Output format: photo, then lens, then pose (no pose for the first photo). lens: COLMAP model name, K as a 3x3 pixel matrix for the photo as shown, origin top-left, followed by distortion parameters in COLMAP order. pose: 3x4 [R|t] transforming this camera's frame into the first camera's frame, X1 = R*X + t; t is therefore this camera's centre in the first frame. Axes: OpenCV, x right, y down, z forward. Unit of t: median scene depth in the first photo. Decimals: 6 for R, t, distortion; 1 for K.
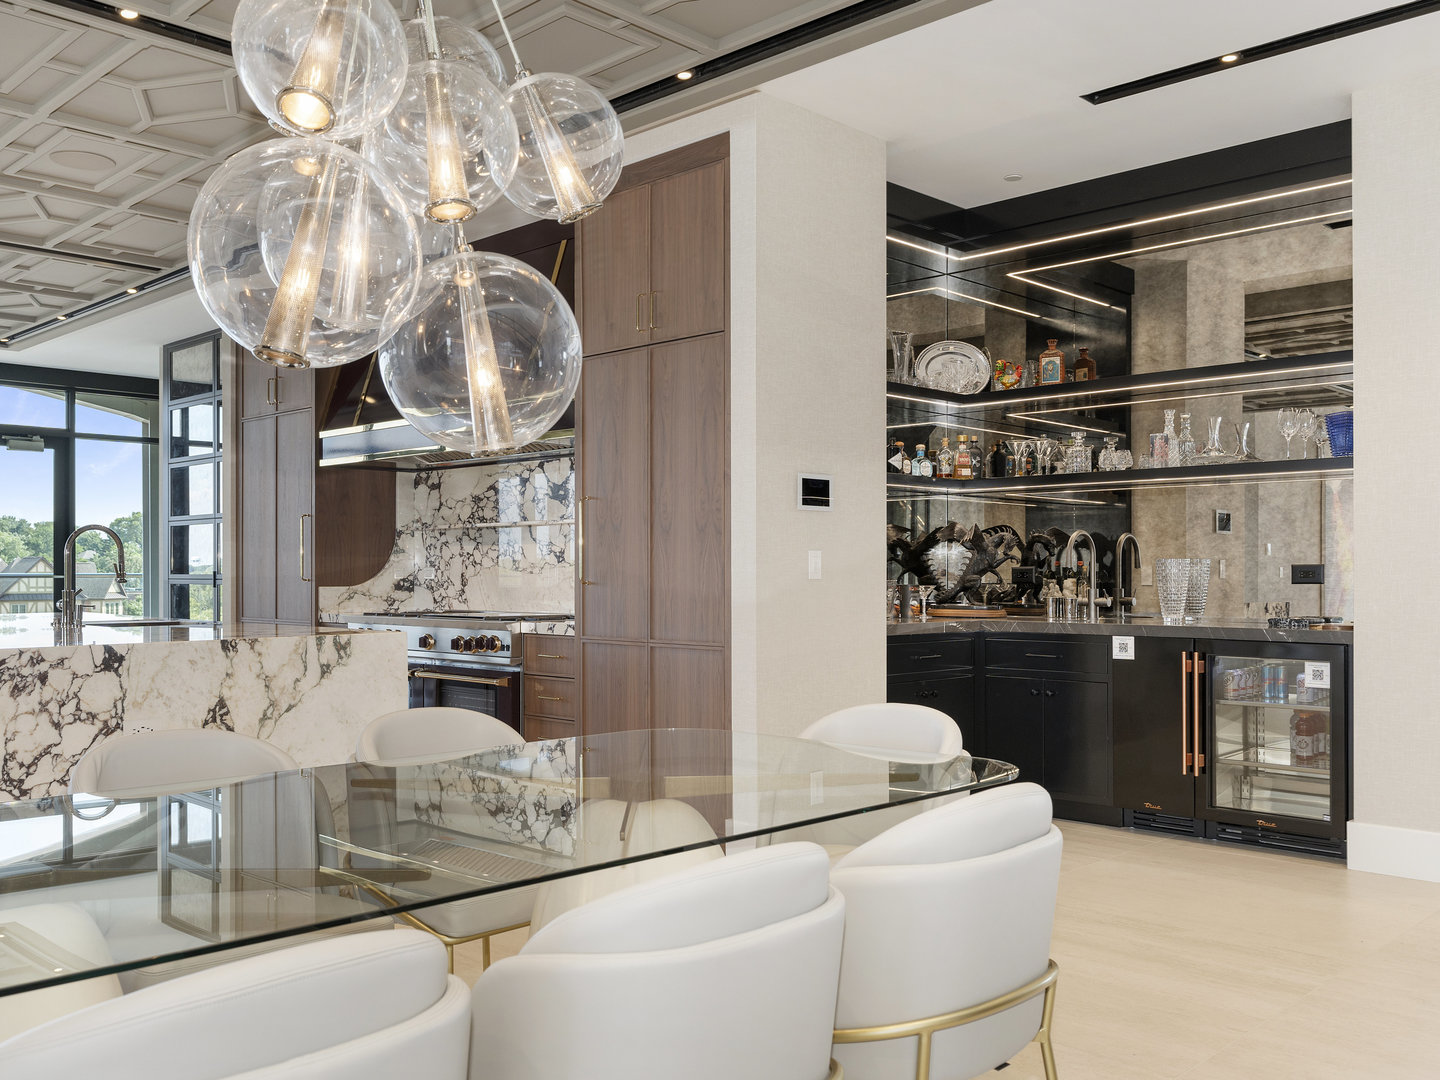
lens RADIAL K [[1272.0, 0, 715.0], [0, 1272.0, 571.3], [0, 0, 1]] dist [0.000077, 0.005955]
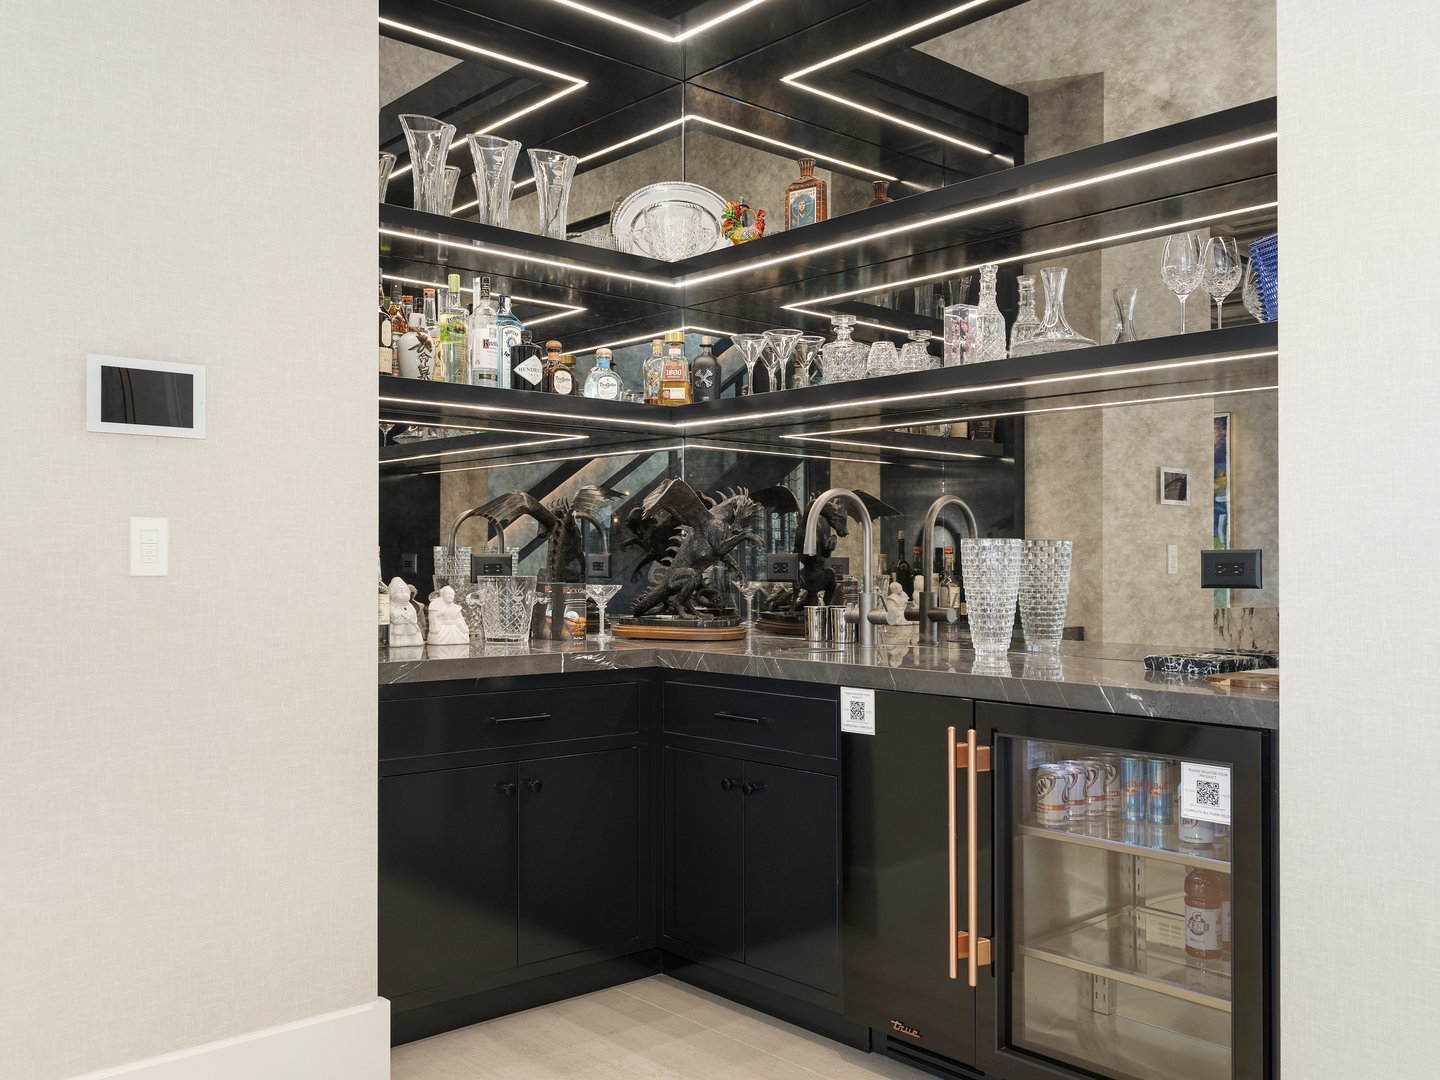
lens RADIAL K [[1272.0, 0, 689.4], [0, 1272.0, 546.3], [0, 0, 1]] dist [0.000077, 0.005955]
pose [[0.996826, 0.002988, -0.079558, 0.249989], [-0.003872, 0.999932, -0.010957, -0.000367], [0.079520, 0.011230, 0.996770, 0.409734]]
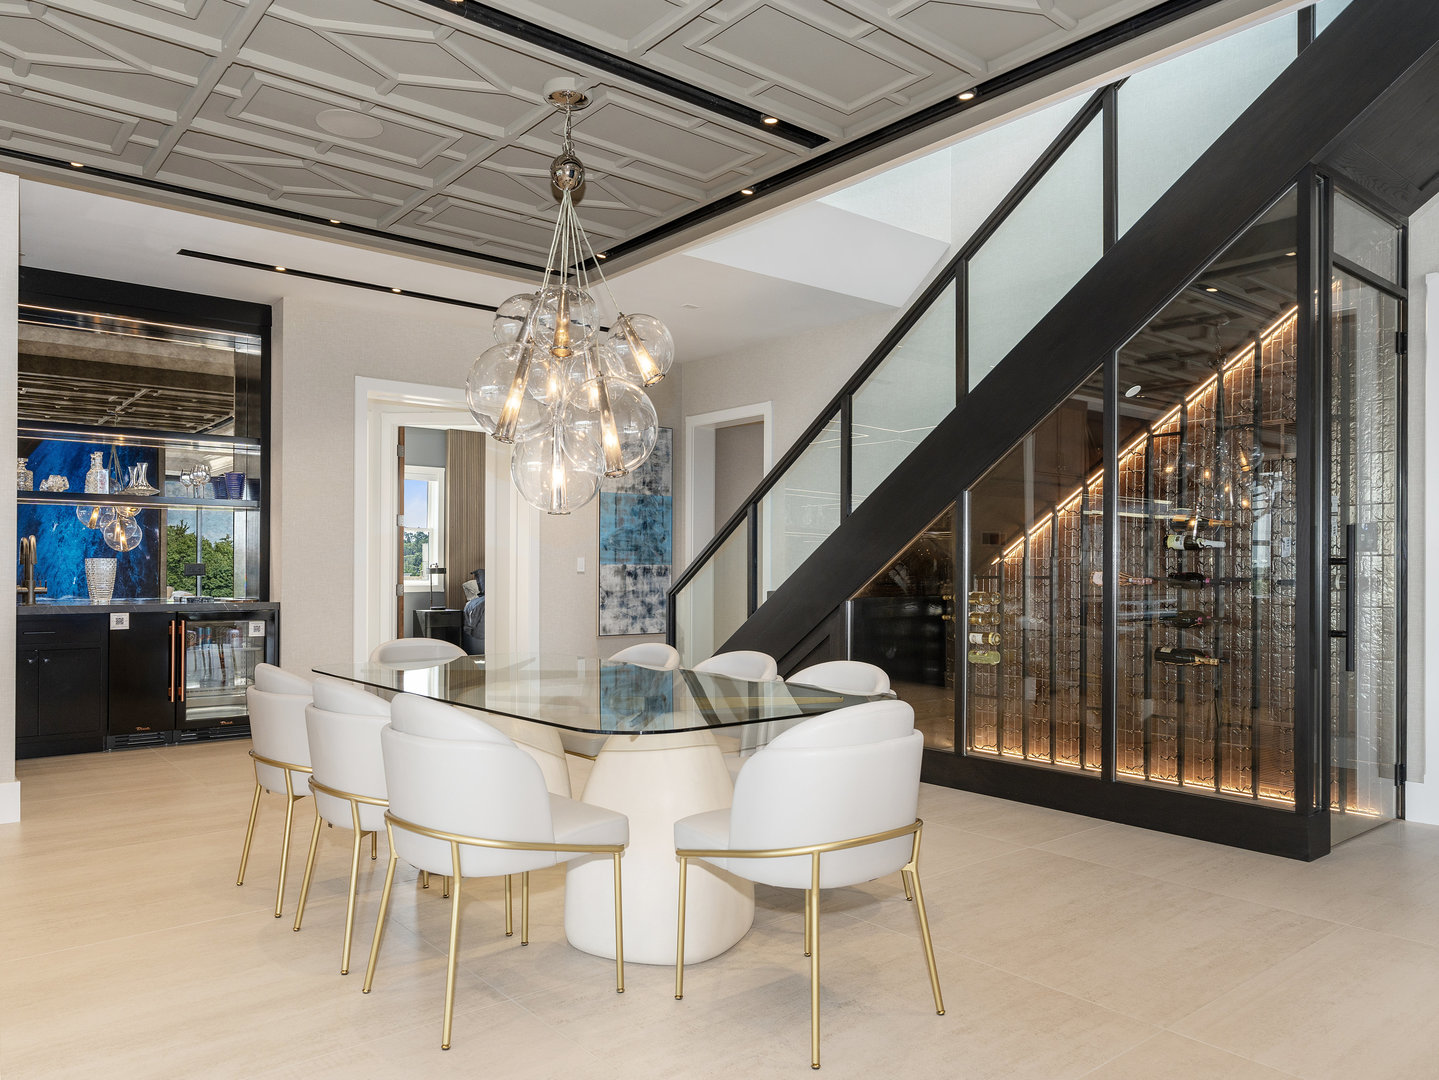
lens RADIAL K [[1006.0, 0, 699.9], [0, 1006.0, 541.1], [0, 0, 1]] dist [-0.009025, 0.011743]
pose [[0.110528, 0.036210, 0.993213, -0.609154], [-0.001120, 0.999340, -0.036309, 0.009419], [-0.993872, 0.002901, 0.110496, 0.202301]]
